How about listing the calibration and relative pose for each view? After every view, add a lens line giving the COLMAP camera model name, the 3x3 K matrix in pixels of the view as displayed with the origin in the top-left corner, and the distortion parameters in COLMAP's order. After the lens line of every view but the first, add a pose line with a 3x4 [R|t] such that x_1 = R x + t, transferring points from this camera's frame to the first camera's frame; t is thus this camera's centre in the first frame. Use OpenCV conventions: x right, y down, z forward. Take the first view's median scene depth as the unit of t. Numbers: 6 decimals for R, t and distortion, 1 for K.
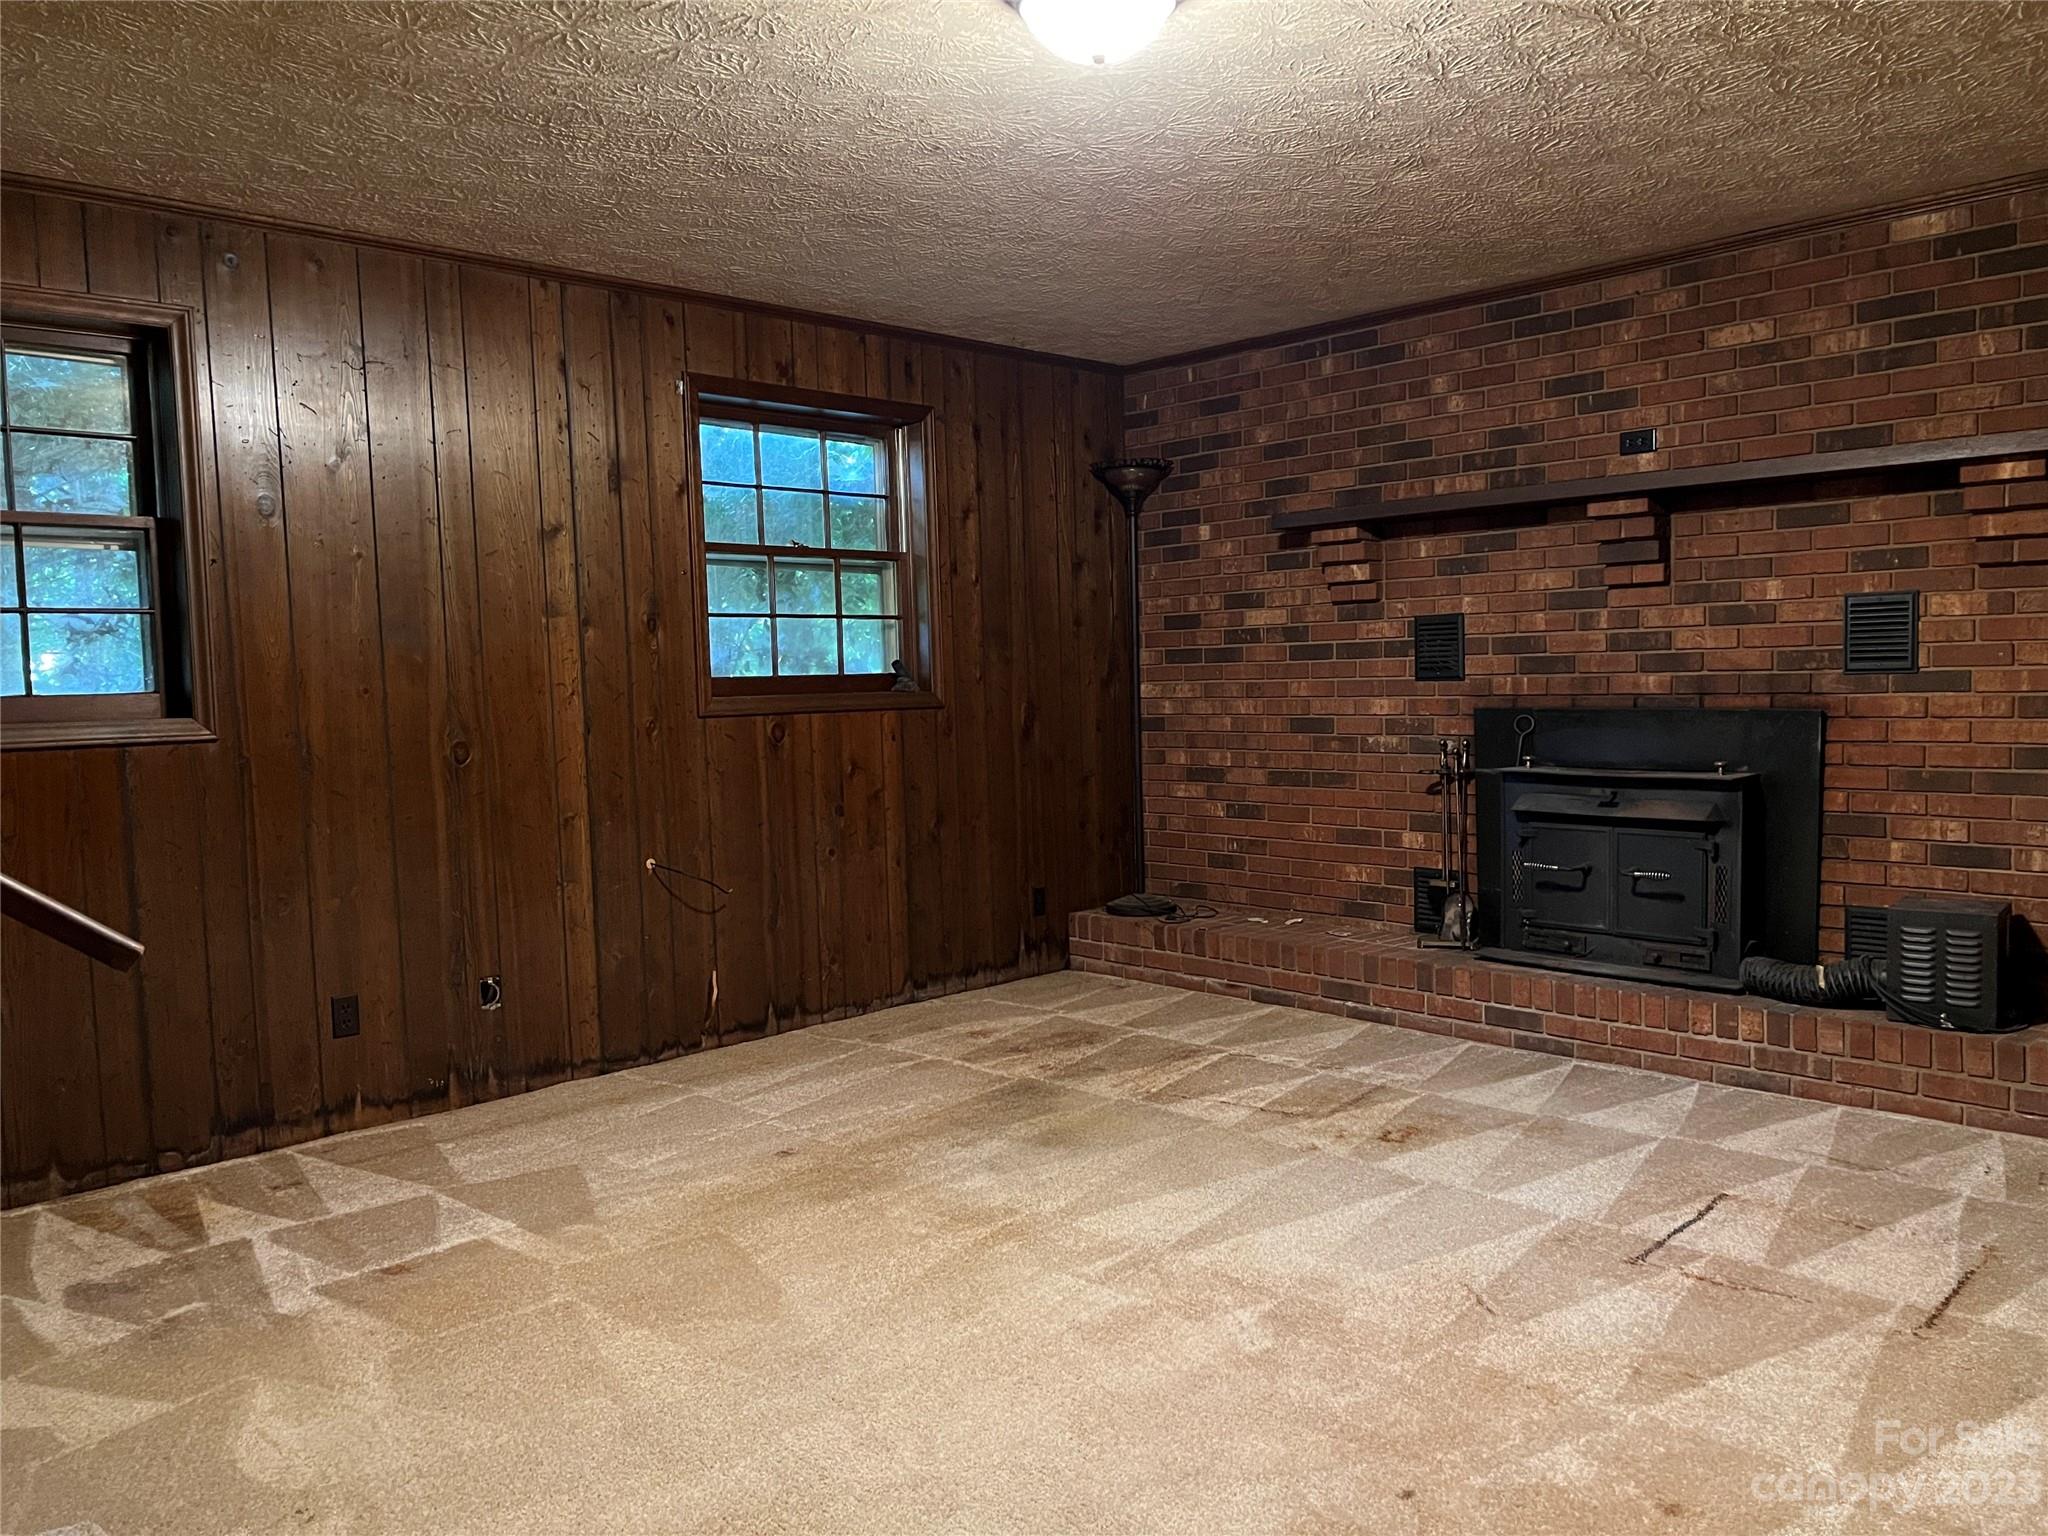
lens RADIAL K [[1552.1, 0, 1024.0], [0, 1552.1, 768.0], [0, 0, 1]] dist [0.043392, -0.048189]
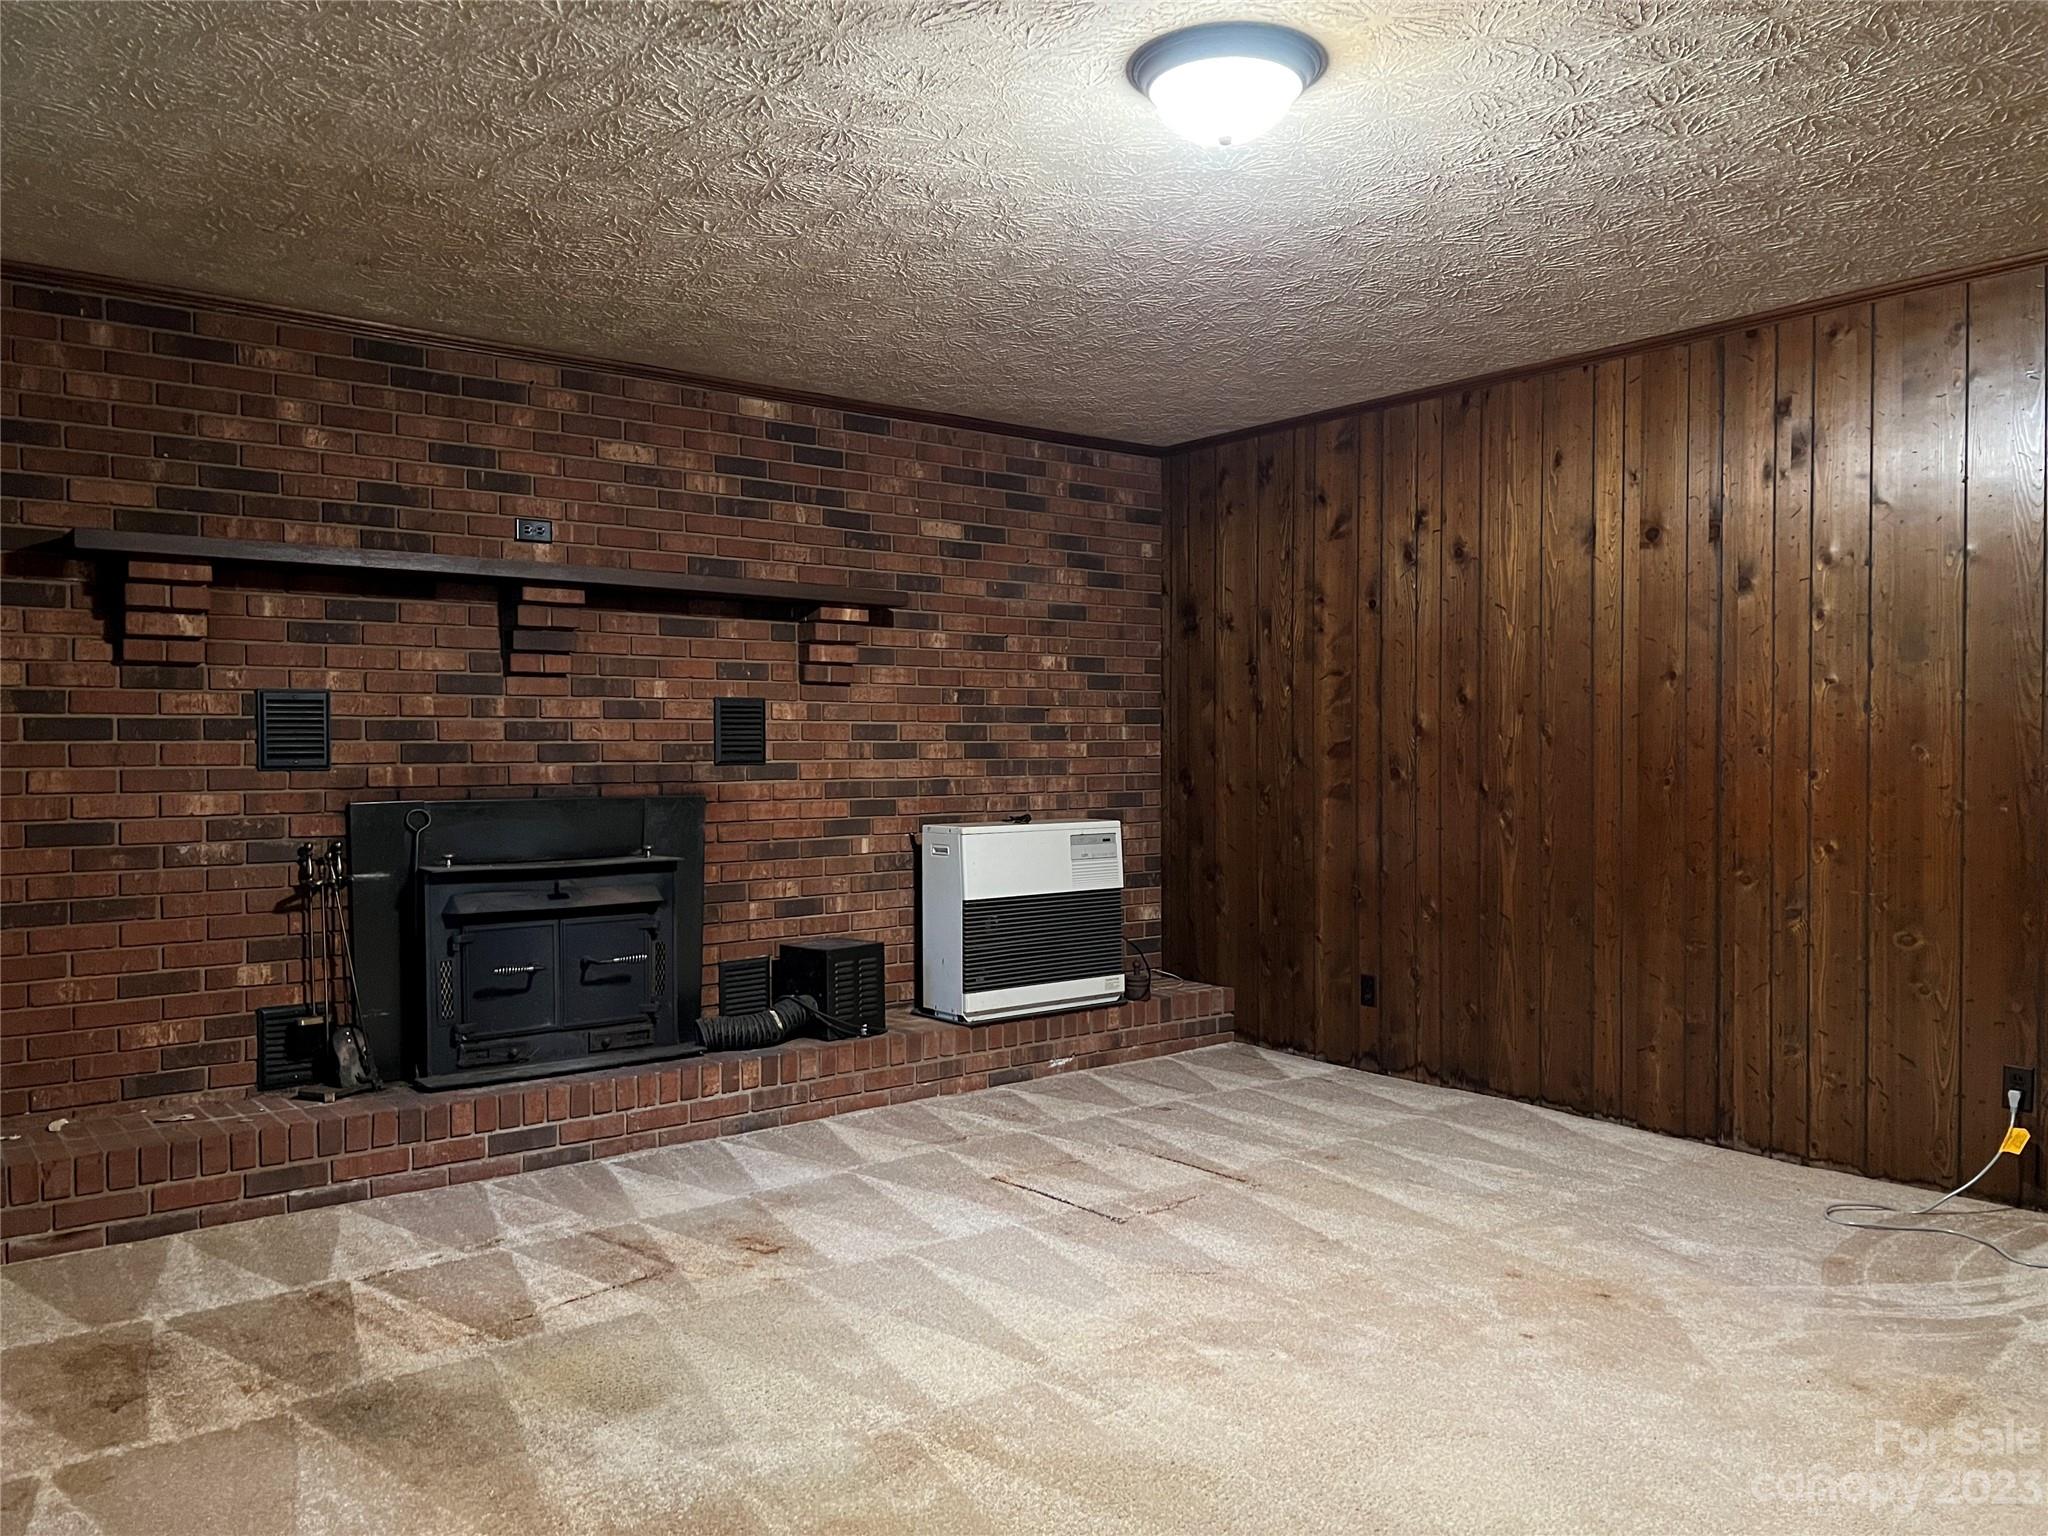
lens RADIAL K [[1552.1, 0, 1024.0], [0, 1552.1, 768.0], [0, 0, 1]] dist [0.043392, -0.048189]
pose [[0.089005, 0.010513, 0.995976, -0.583426], [0.064557, 0.997781, -0.016301, -0.022563], [-0.993937, 0.065748, 0.088129, 0.631039]]
